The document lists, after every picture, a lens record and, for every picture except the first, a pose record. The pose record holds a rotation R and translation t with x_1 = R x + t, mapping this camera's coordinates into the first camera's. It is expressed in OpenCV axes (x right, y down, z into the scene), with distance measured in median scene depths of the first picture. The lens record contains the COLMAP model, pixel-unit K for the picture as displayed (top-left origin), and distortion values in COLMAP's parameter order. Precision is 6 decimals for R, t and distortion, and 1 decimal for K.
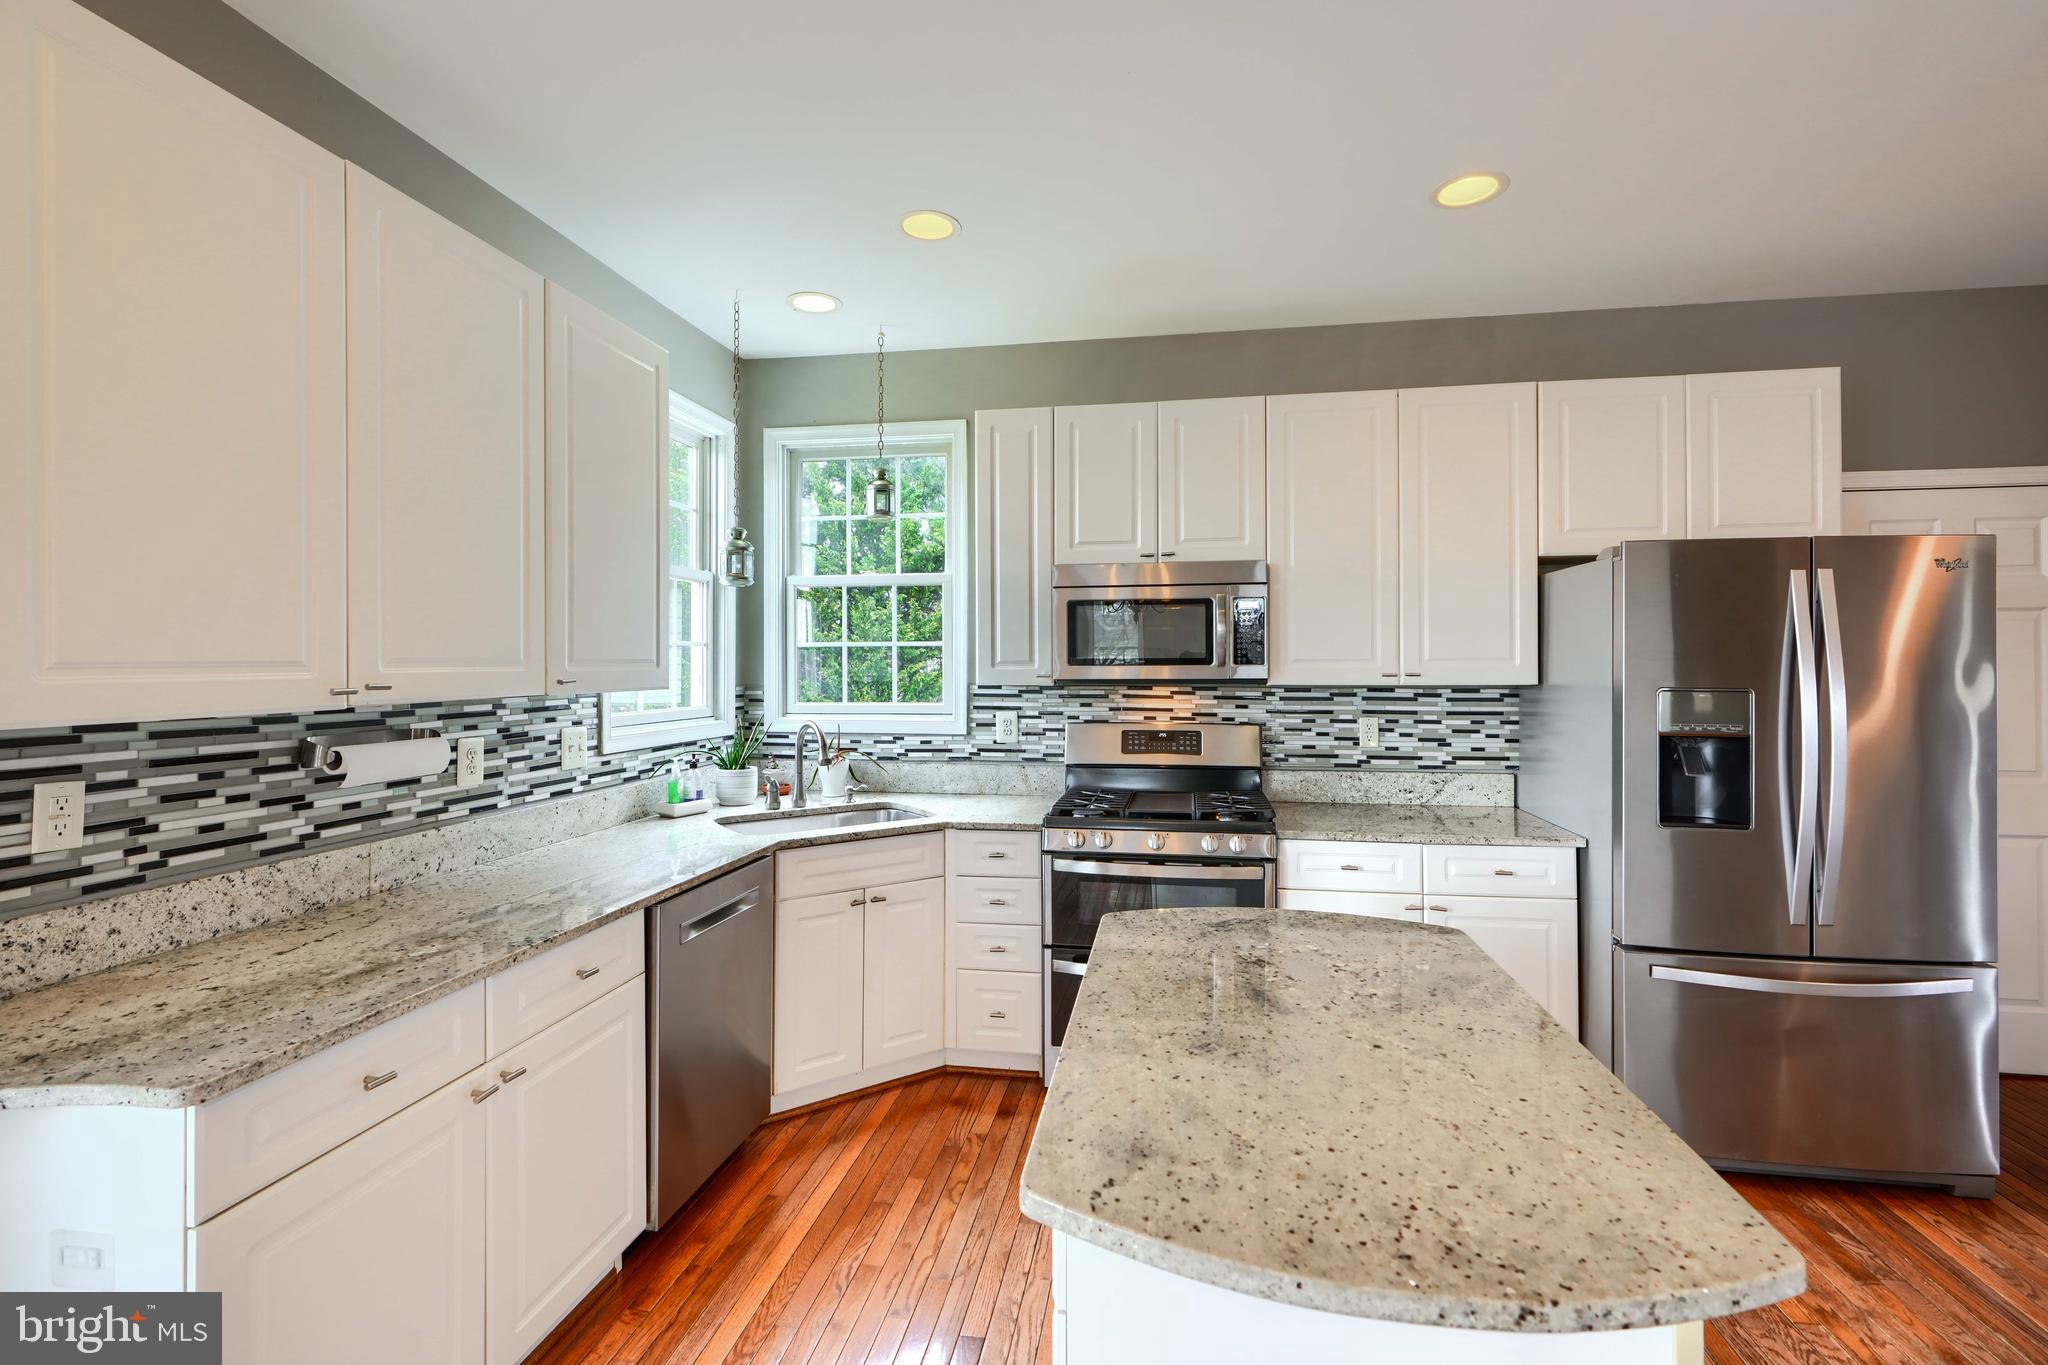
lens RADIAL K [[921.5, 0, 1026.2], [0, 921.5, 669.2], [0, 0, 1]] dist [-0.000459, 0.001595]
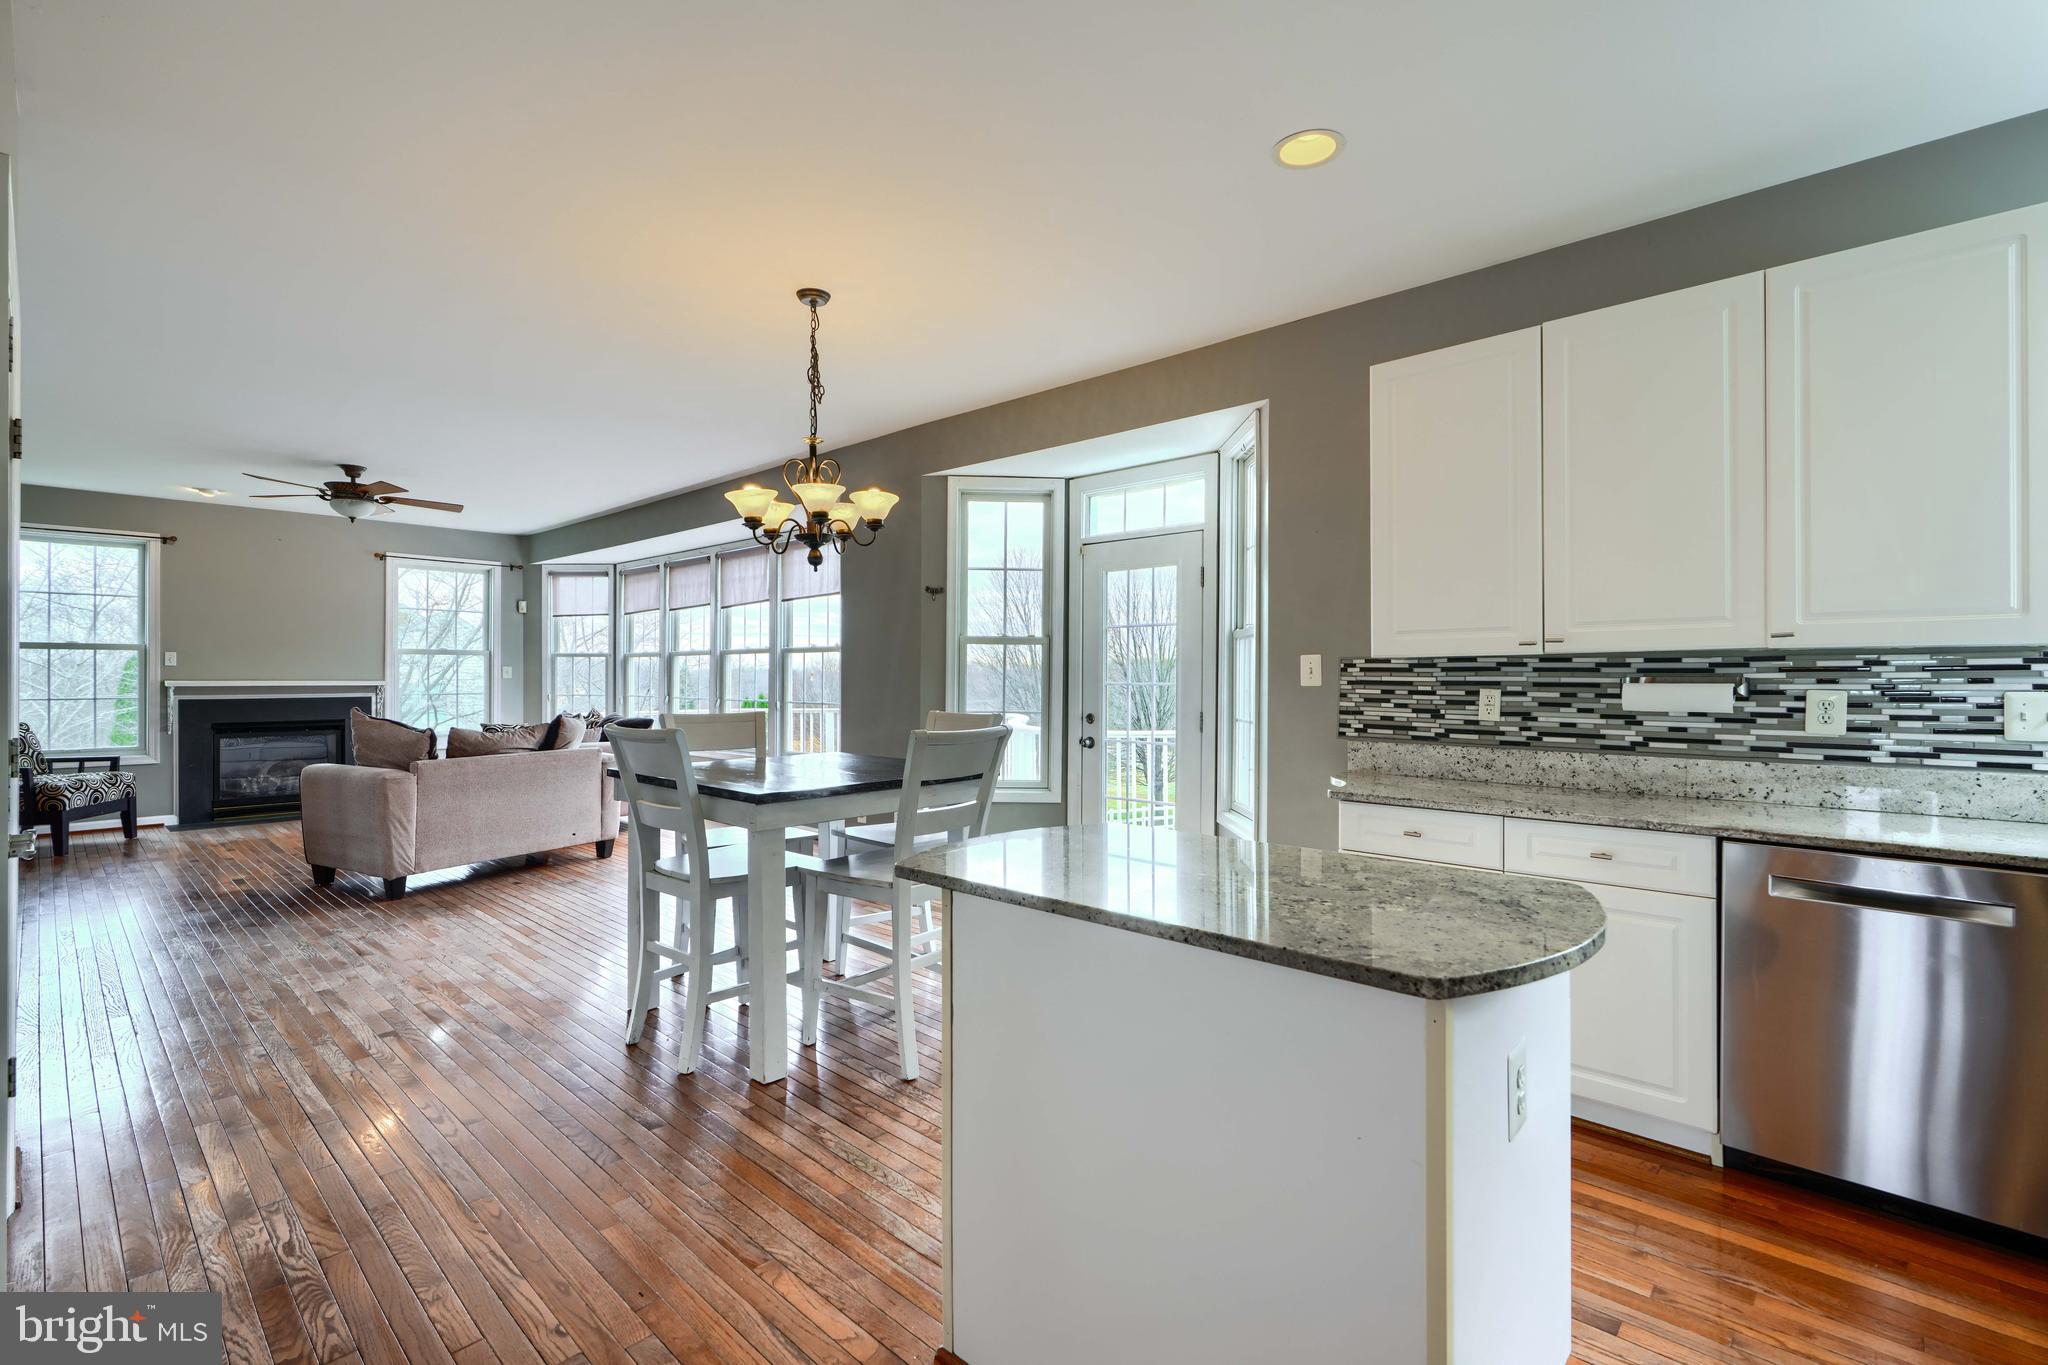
lens RADIAL K [[921.5, 0, 1029.3], [0, 921.5, 679.8], [0, 0, 1]] dist [-0.000459, 0.001595]
pose [[-0.545303, 0.001152, -0.838238, 0.593346], [-0.006448, 0.999964, 0.005569, 0.044271], [0.838214, 0.008442, -0.545276, 0.577075]]
